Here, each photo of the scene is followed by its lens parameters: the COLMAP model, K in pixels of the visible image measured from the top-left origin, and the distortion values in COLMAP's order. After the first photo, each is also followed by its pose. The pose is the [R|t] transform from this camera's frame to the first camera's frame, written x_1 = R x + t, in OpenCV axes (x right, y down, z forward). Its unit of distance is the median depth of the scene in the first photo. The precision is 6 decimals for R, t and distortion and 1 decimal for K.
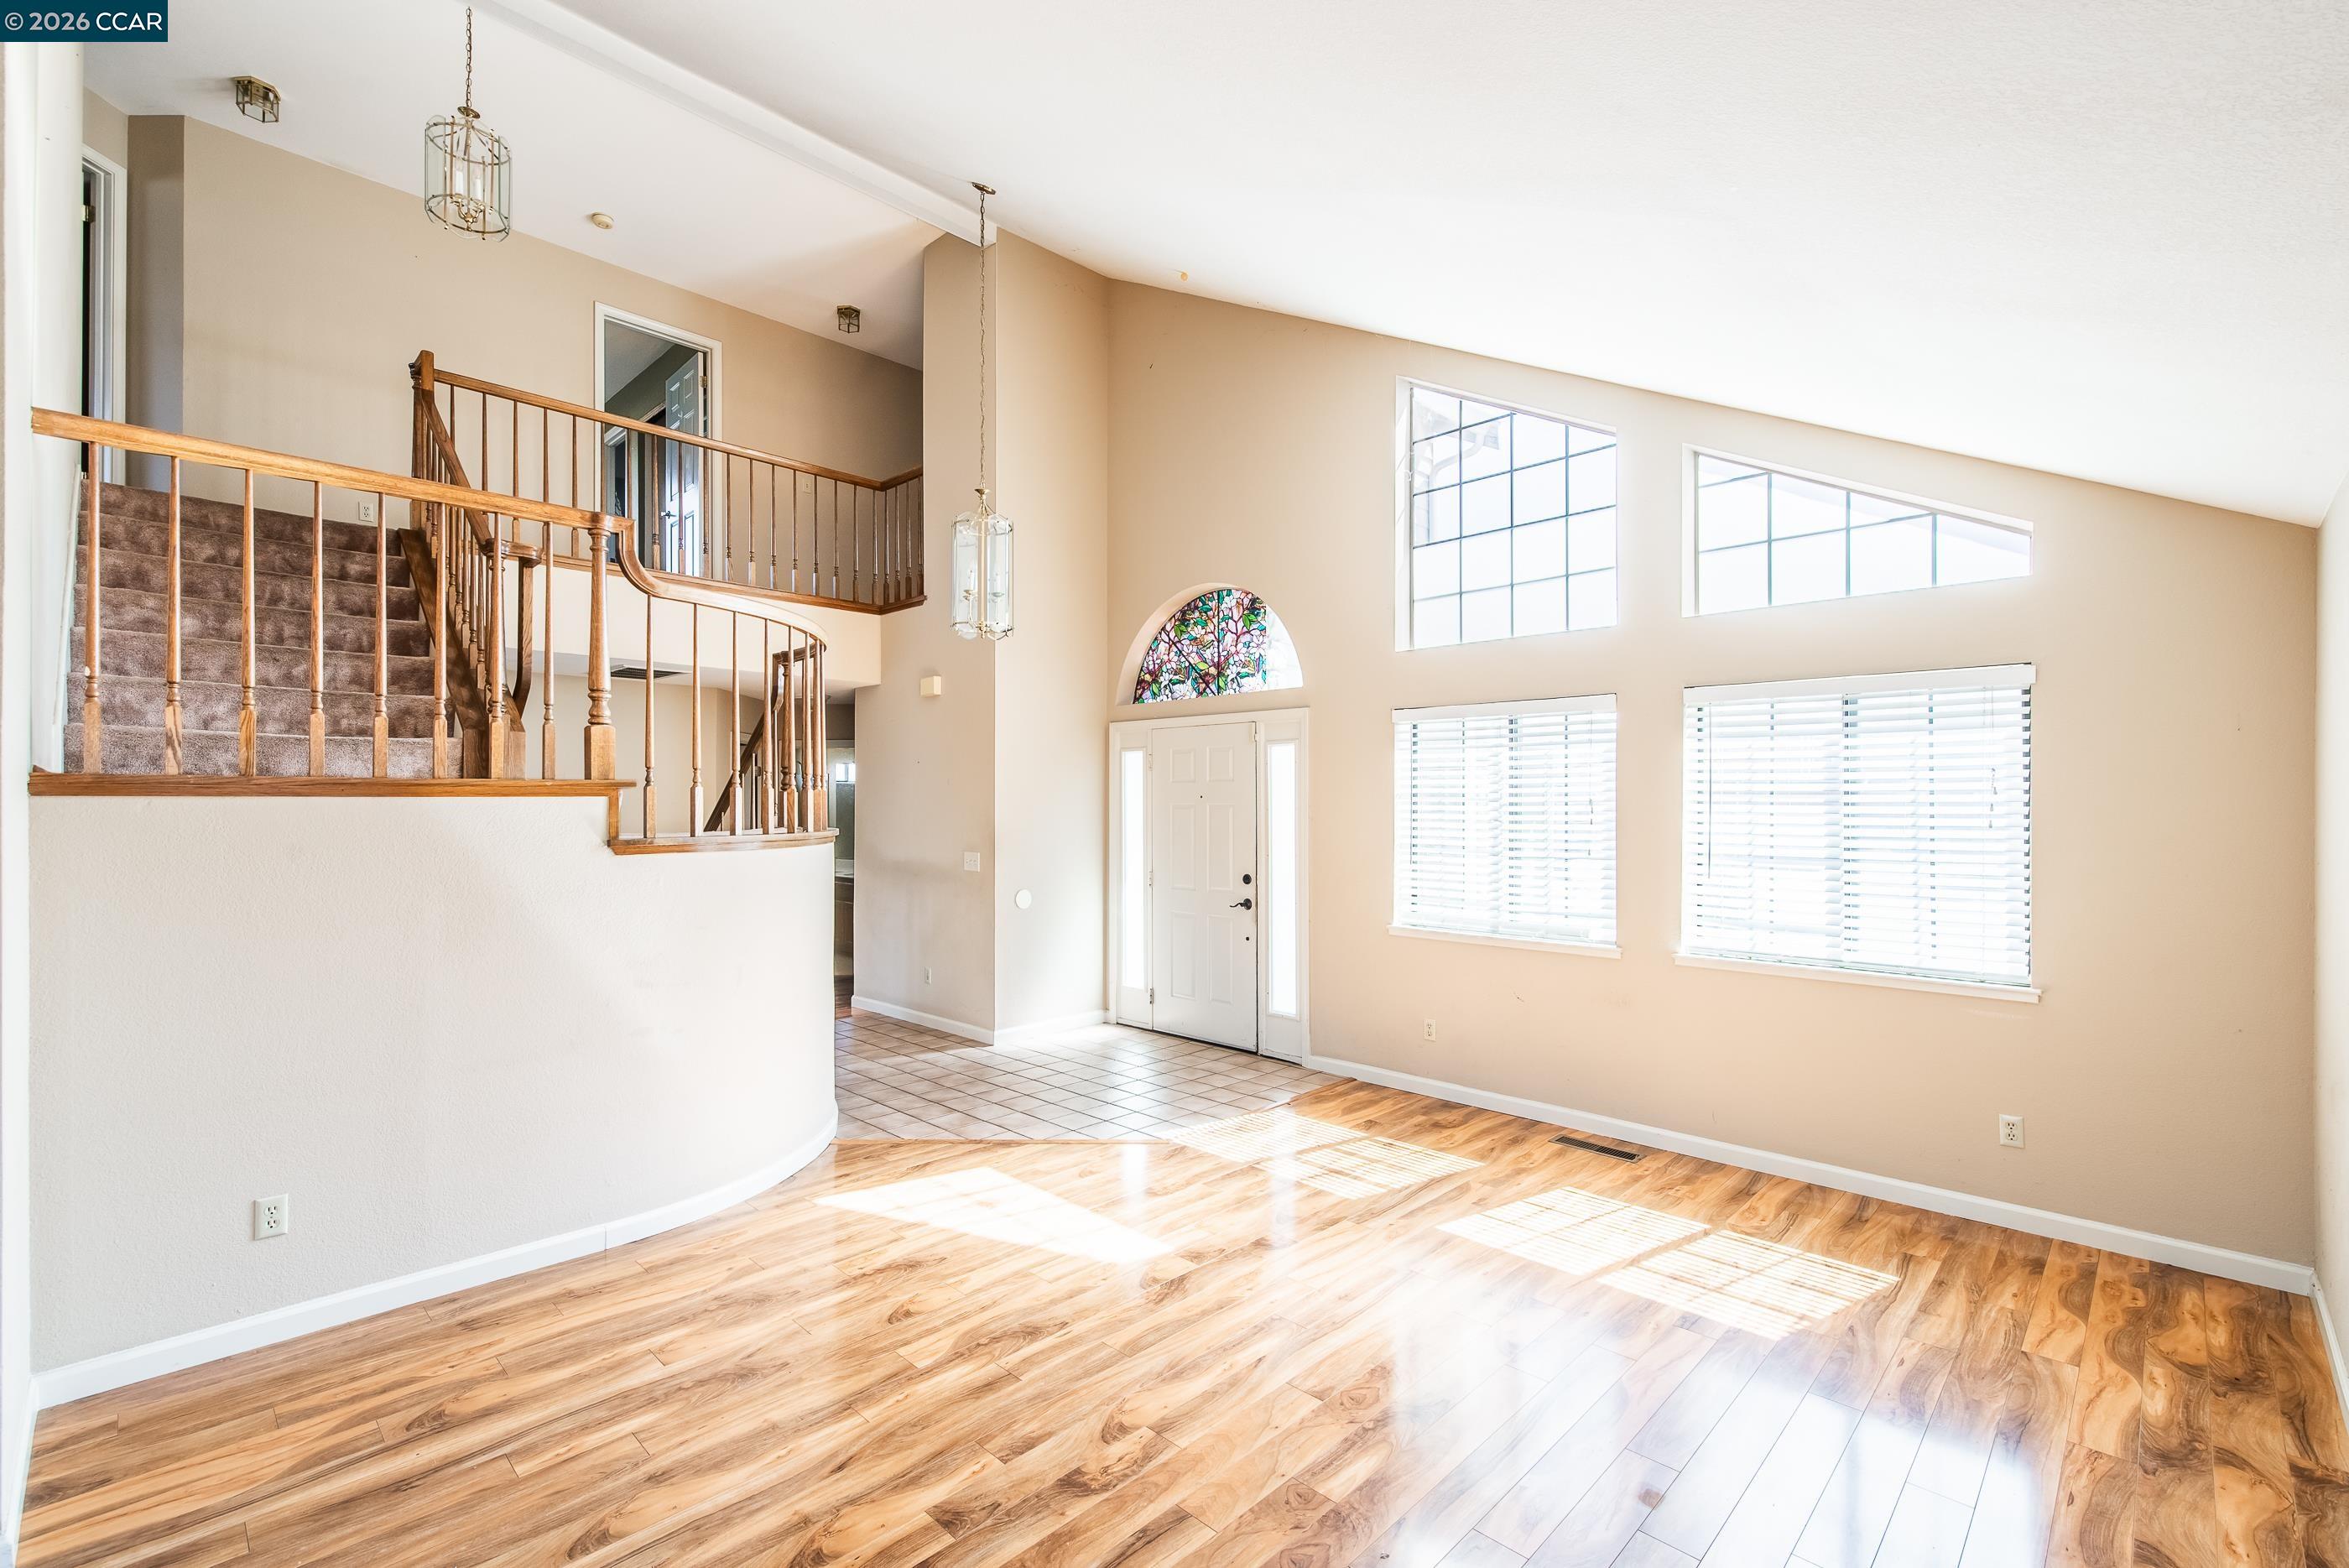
lens RADIAL K [[1030.2, 0, 1182.6], [0, 1030.2, 794.7], [0, 0, 1]] dist [0.002346, -0.000693]
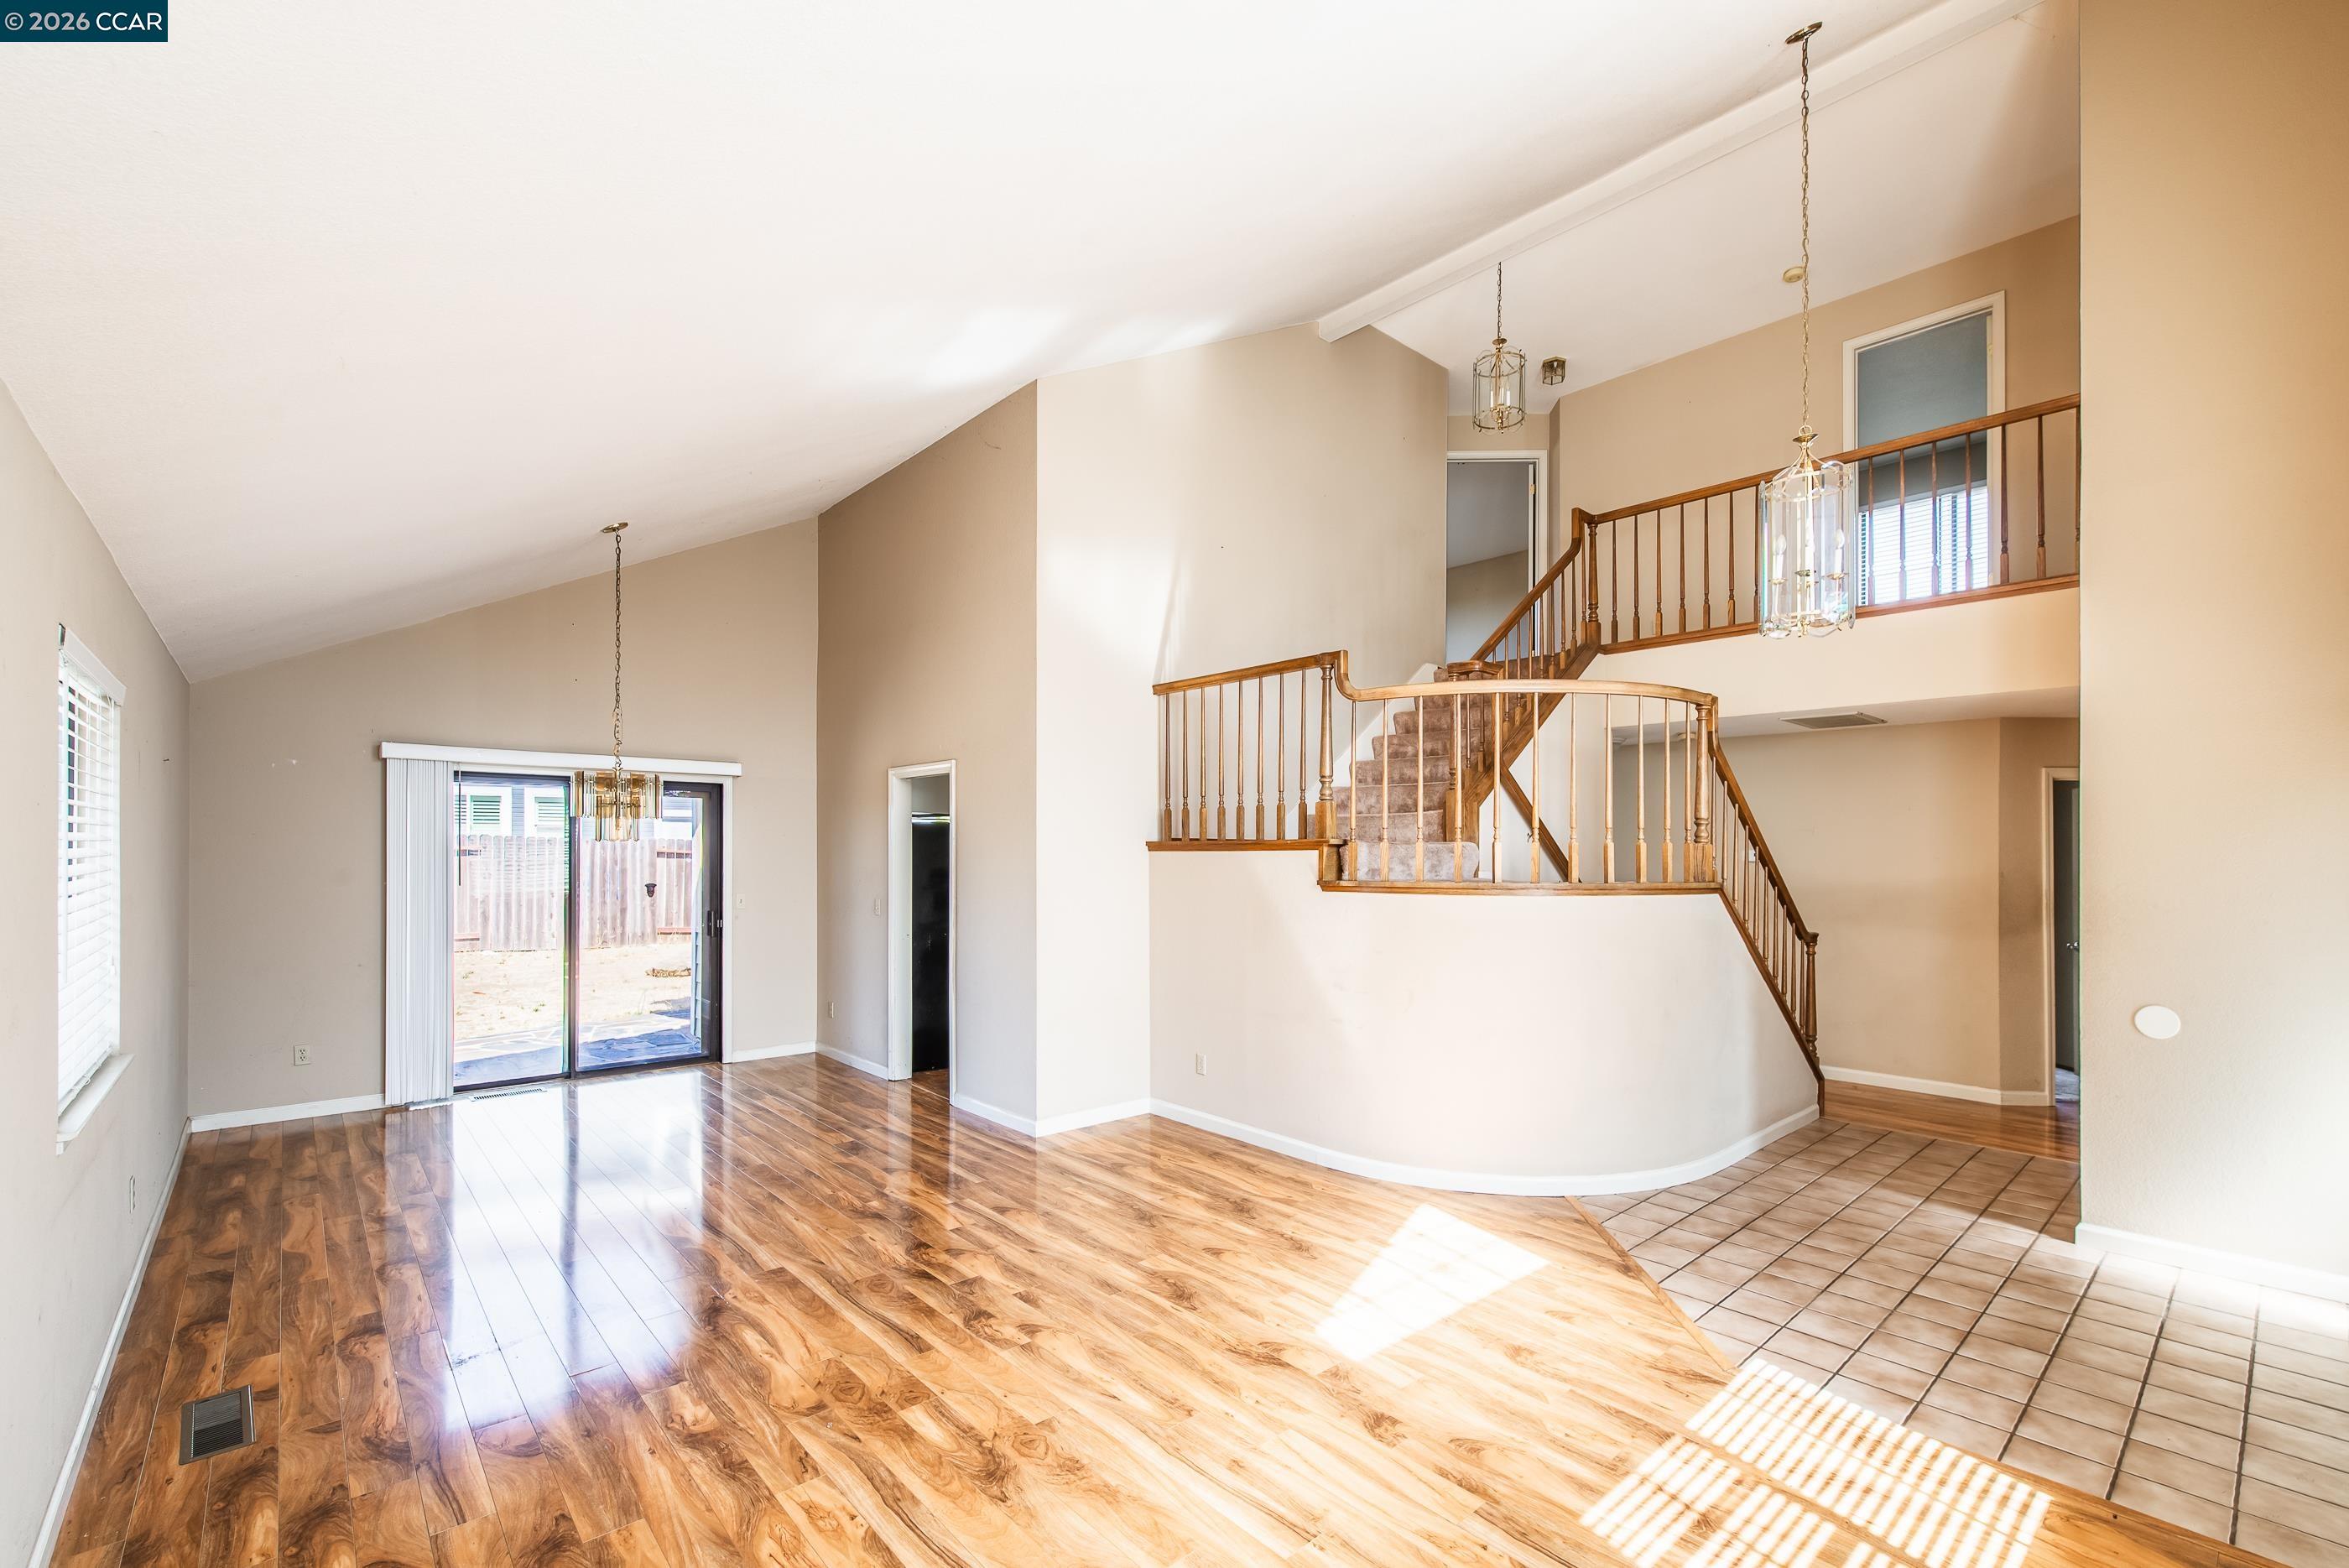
lens RADIAL K [[1030.2, 0, 1203.2], [0, 1030.2, 840.1], [0, 0, 1]] dist [0.002346, -0.000693]
pose [[-0.074122, -0.014489, -0.997144, 0.903095], [0.003075, 0.999886, -0.014757, 0.009417], [0.997244, -0.004160, -0.074069, 0.961152]]
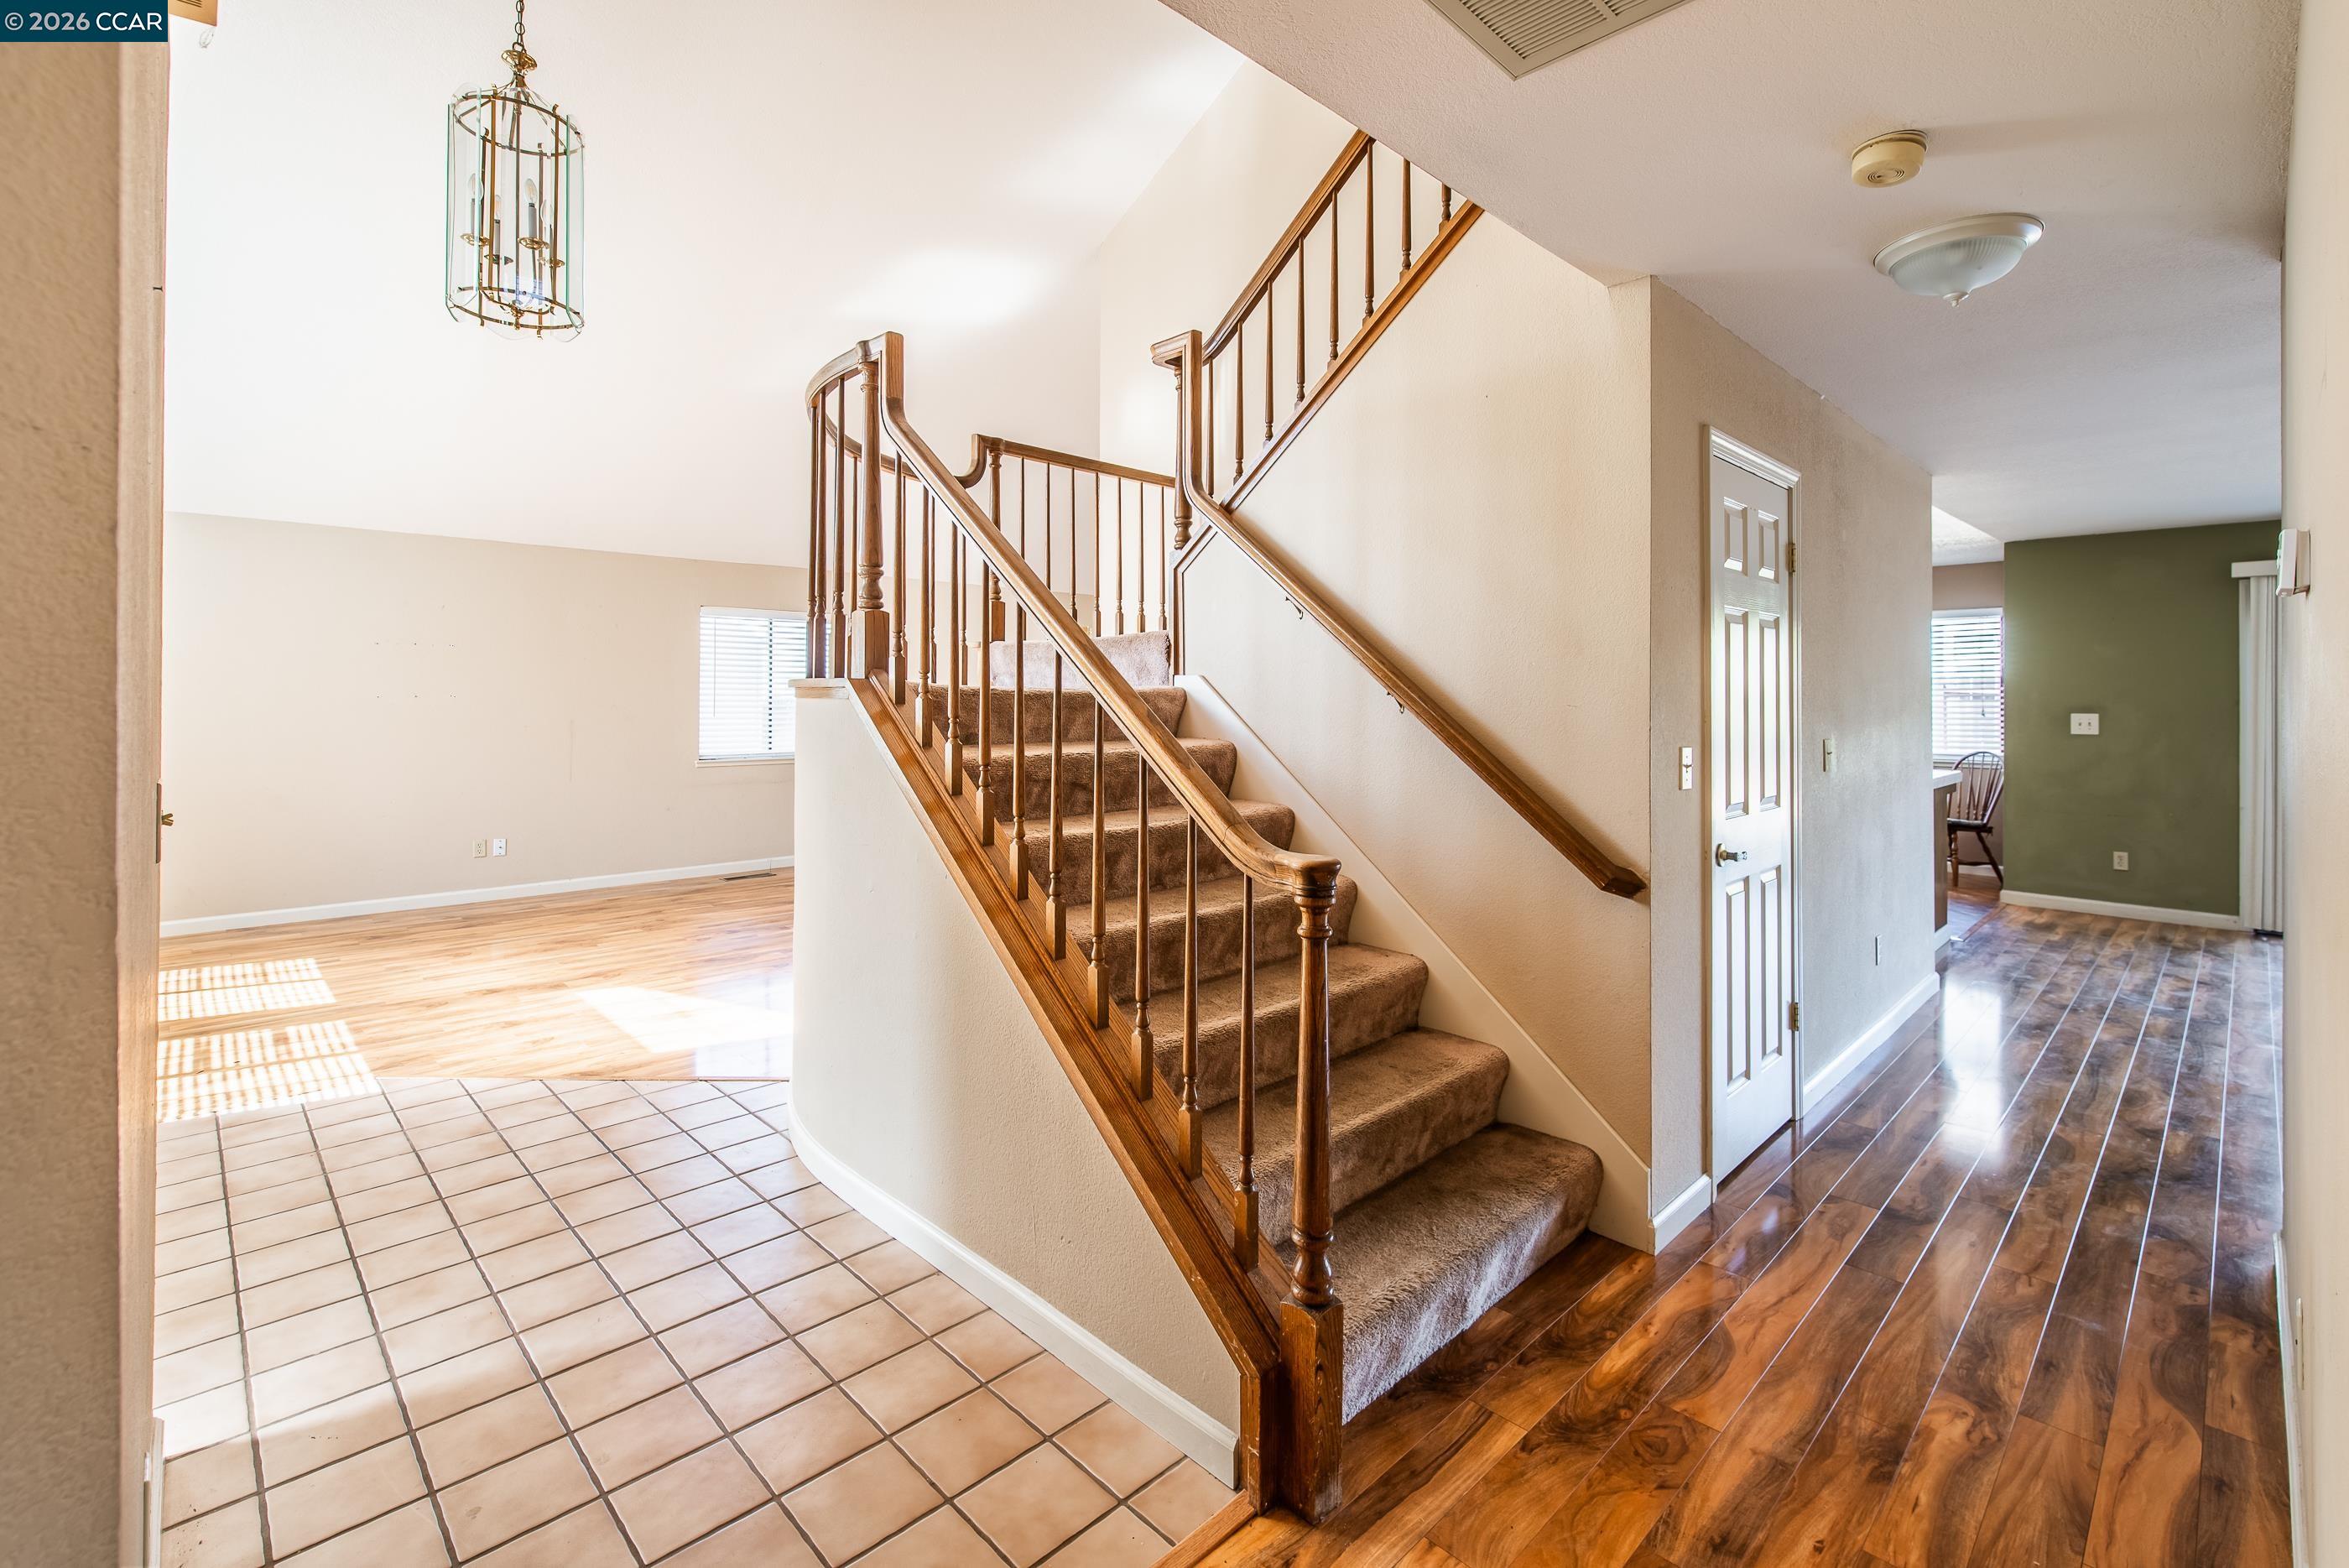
lens RADIAL K [[1030.2, 0, 1151.3], [0, 1030.2, 672.4], [0, 0, 1]] dist [0.002346, -0.000693]
pose [[-0.998638, -0.004310, 0.051987, -0.866679], [-0.005673, 0.999643, -0.026102, 0.059386], [-0.051856, -0.026362, -0.998307, 2.370301]]
